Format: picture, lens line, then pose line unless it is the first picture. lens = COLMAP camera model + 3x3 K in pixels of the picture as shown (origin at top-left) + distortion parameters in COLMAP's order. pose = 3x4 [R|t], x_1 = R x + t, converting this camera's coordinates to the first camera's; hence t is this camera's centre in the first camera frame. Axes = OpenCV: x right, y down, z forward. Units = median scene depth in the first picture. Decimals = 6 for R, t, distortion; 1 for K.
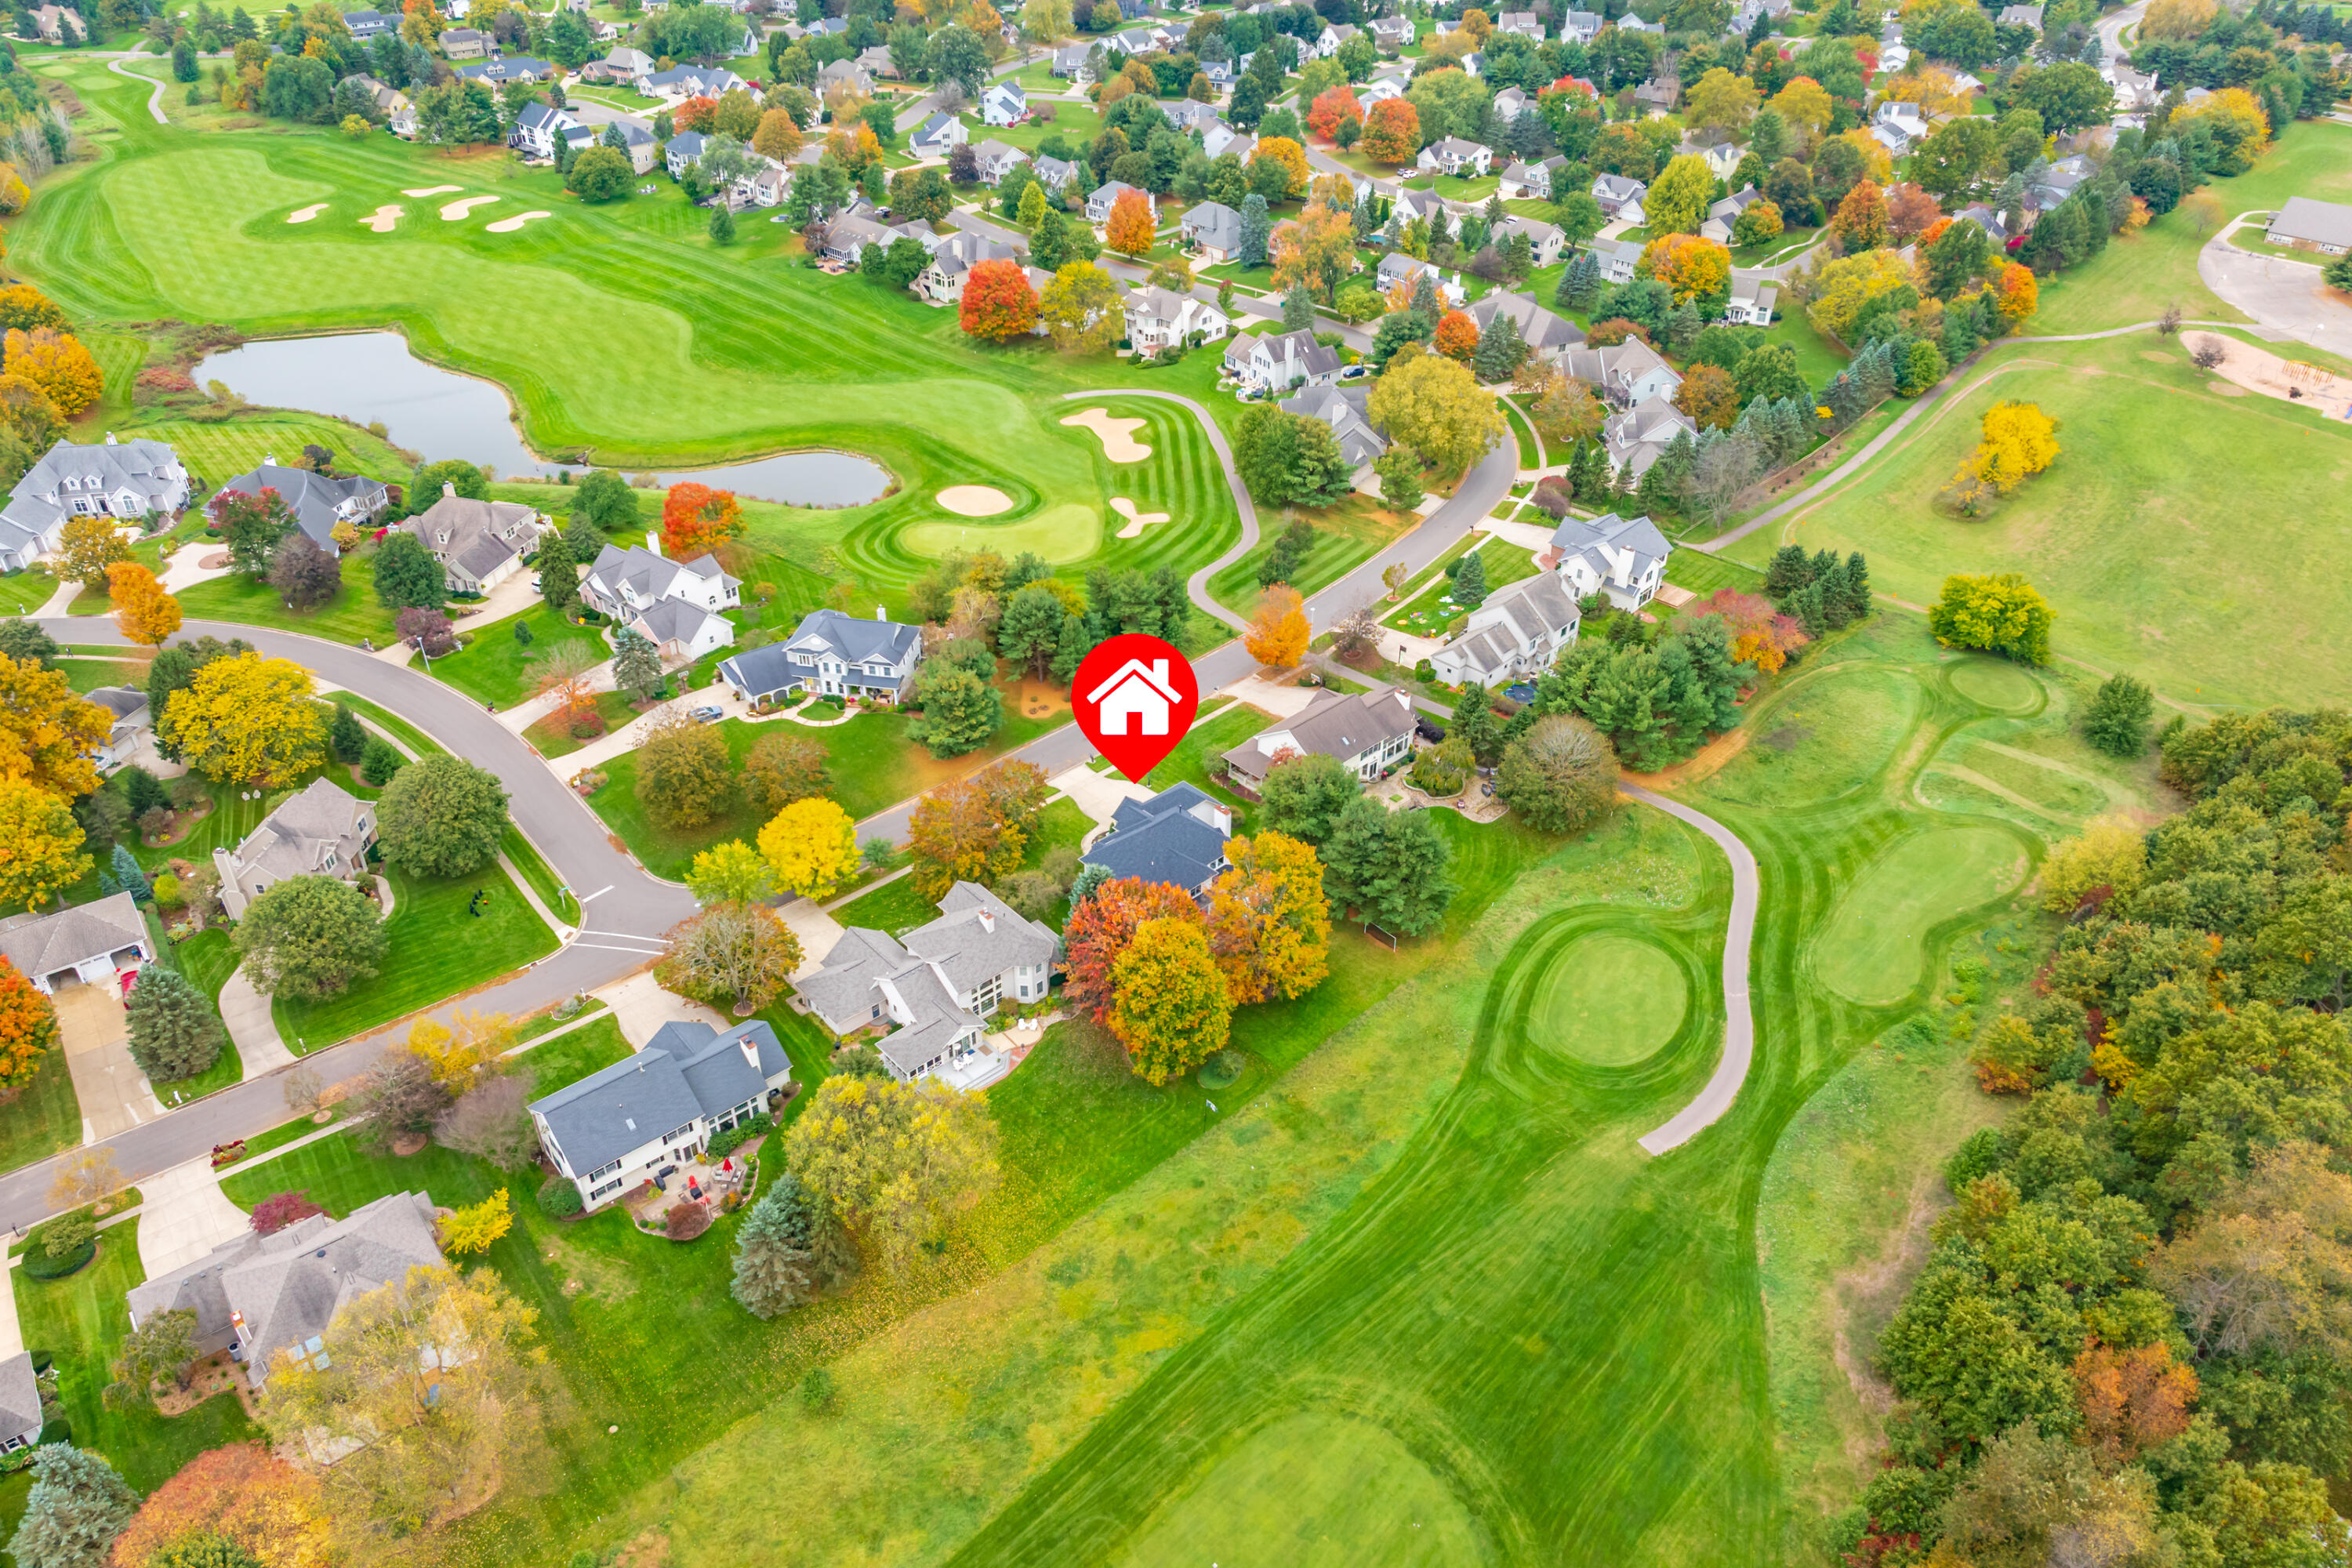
lens RADIAL K [[1633.4, 0, 1176.0], [0, 1633.4, 784.0], [0, 0, 1]] dist [-0.028435, 0.003161]
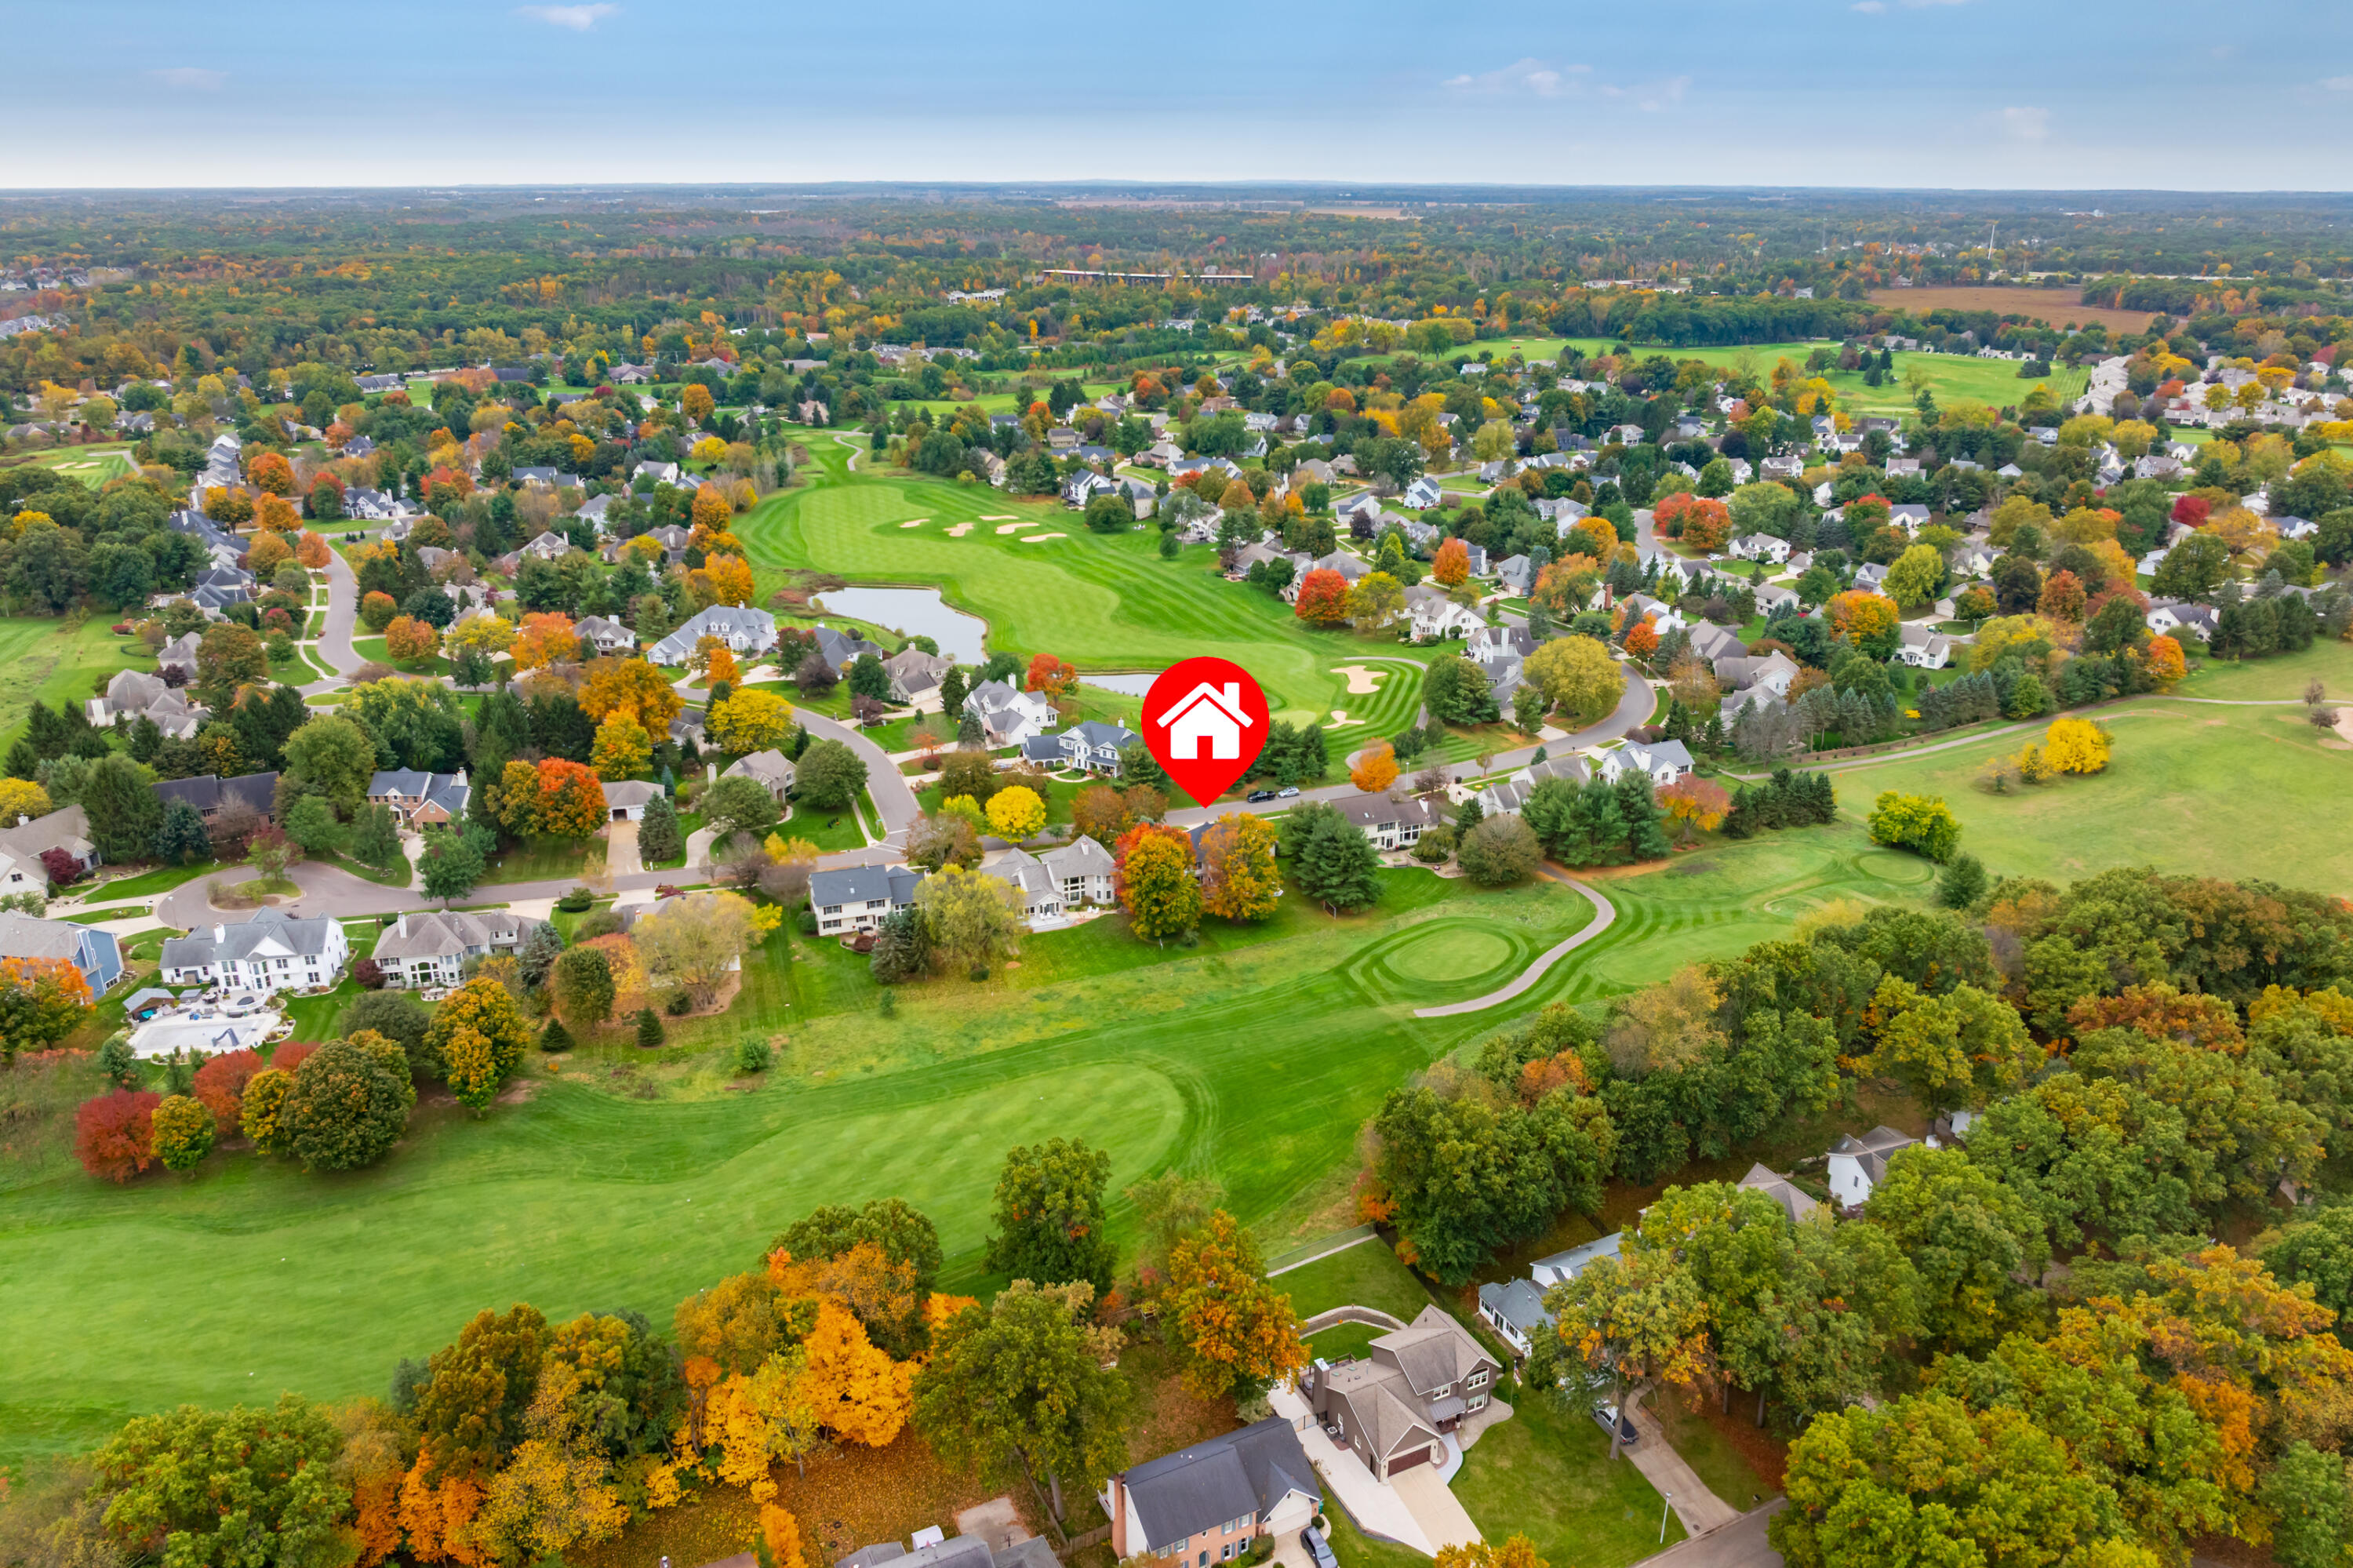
lens RADIAL K [[1634.2, 0, 1176.5], [0, 1634.2, 784.0], [0, 0, 1]] dist [-0.028435, 0.003161]
pose [[0.931406, 0.117024, -0.344656, 0.266557], [-0.202308, 0.953609, -0.222936, 0.185536], [0.302579, 0.277371, 0.911873, -0.253273]]
